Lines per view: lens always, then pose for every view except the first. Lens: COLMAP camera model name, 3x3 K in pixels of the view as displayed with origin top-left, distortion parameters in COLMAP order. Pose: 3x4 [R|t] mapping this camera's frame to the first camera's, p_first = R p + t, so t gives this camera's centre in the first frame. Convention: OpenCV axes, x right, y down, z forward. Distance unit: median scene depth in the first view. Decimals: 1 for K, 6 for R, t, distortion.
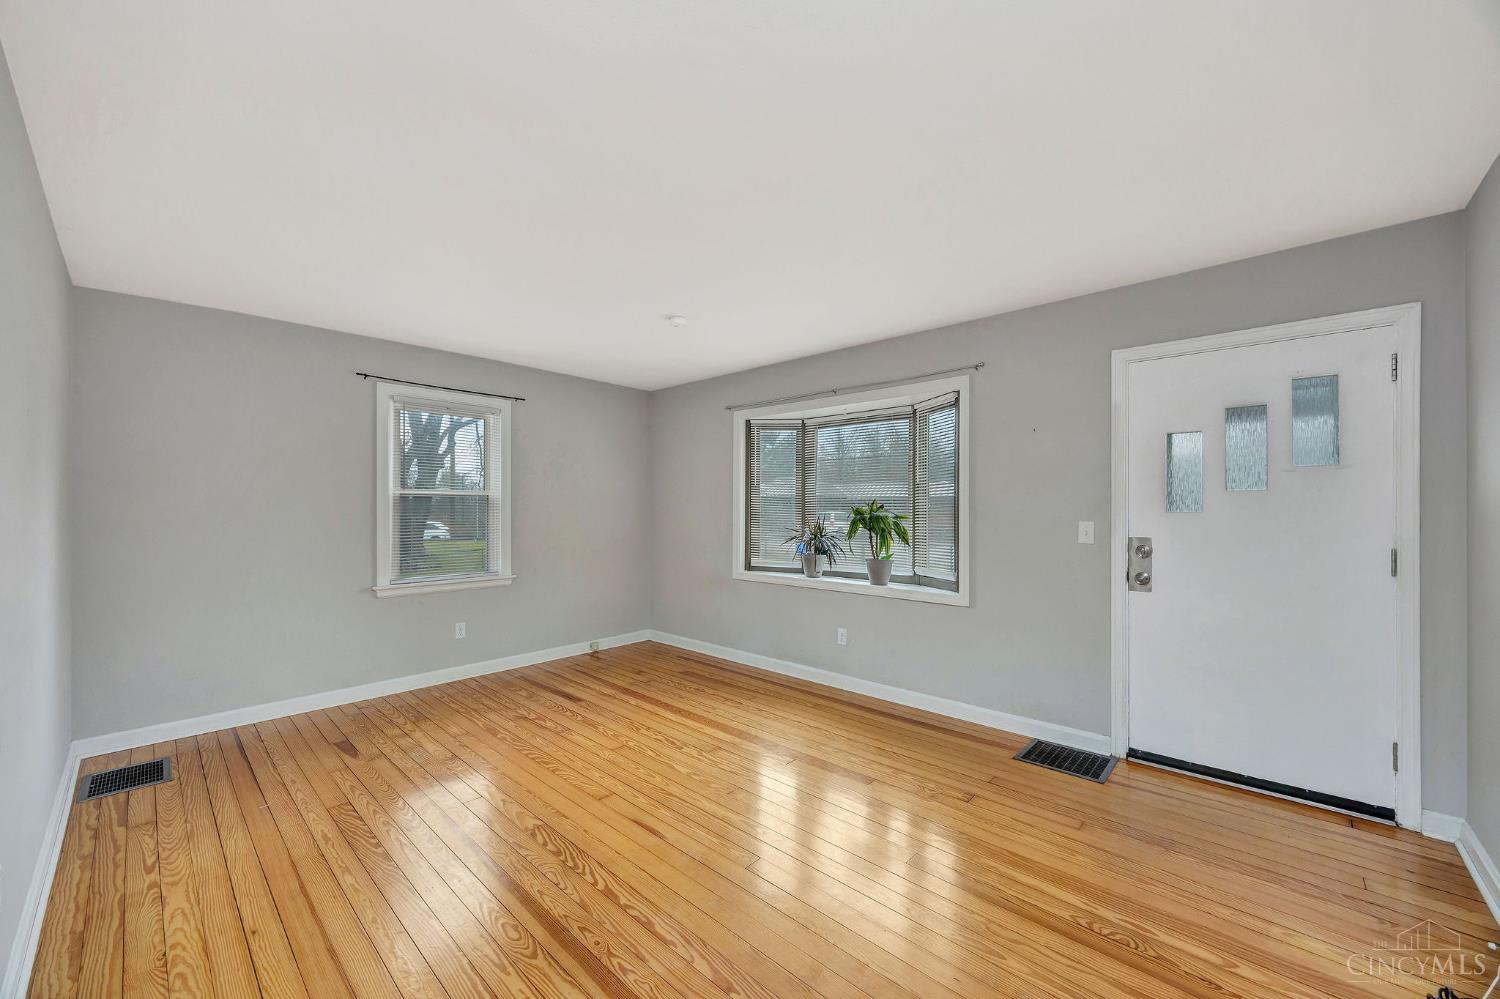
lens RADIAL K [[584.3, 0, 742.3], [0, 584.3, 503.8], [0, 0, 1]] dist [-0.002715, -0.000055]
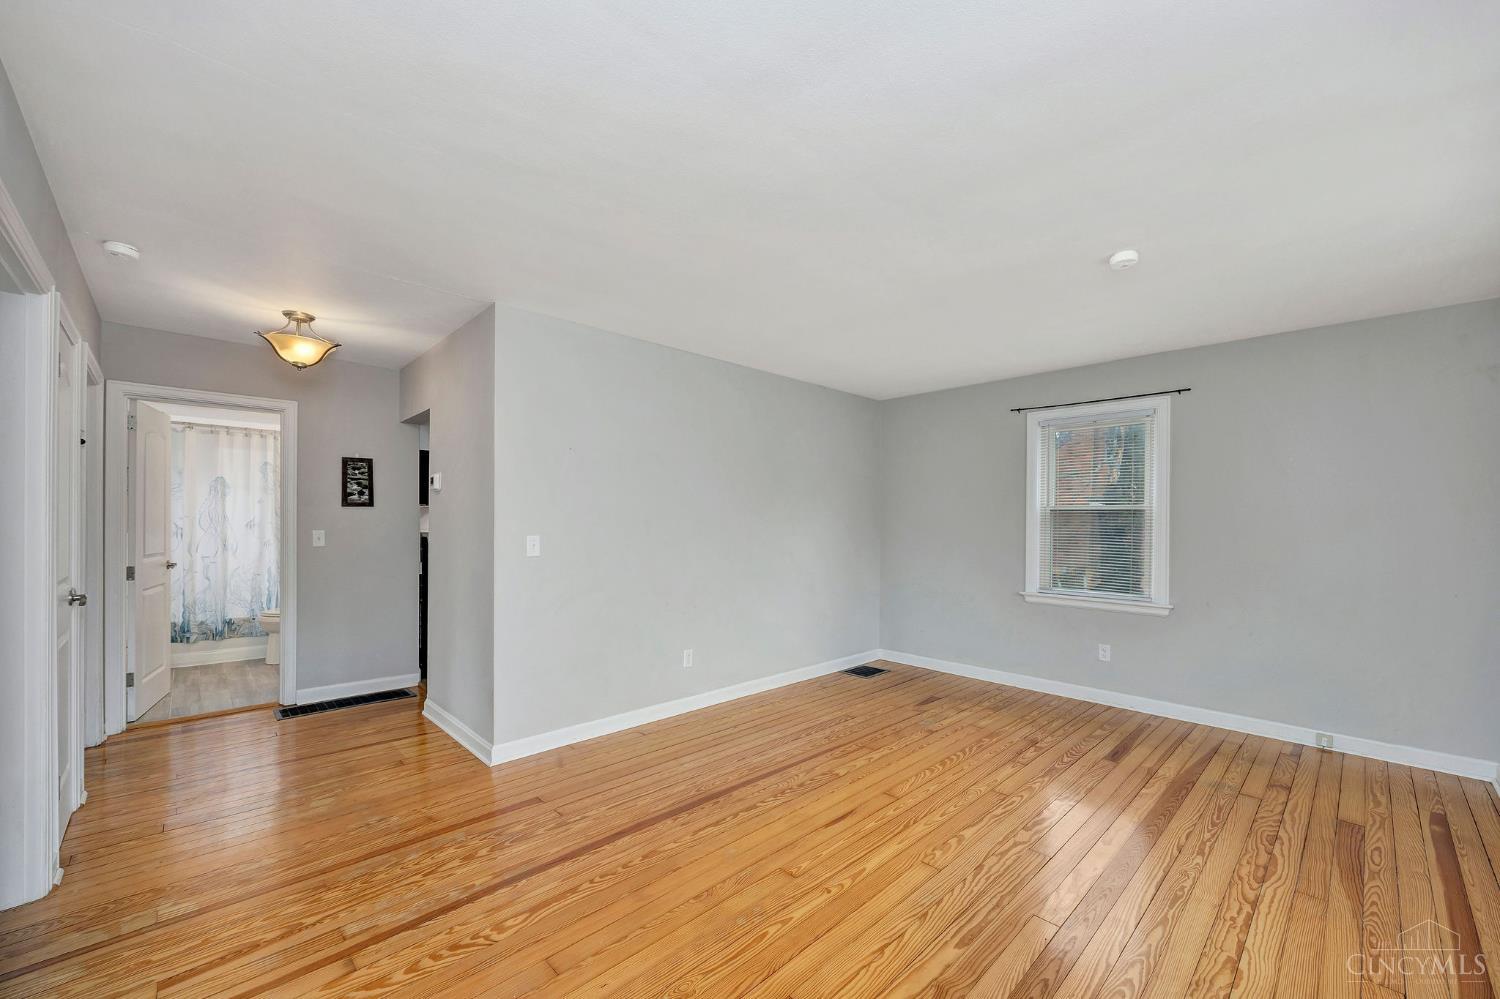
lens RADIAL K [[584.3, 0, 751.8], [0, 584.3, 517.5], [0, 0, 1]] dist [-0.002715, -0.000055]
pose [[-0.062736, -0.009243, -0.997987, 0.549565], [-0.000580, 0.999957, -0.009225, 0.006534], [0.998030, 0.000000, -0.062738, 0.534391]]
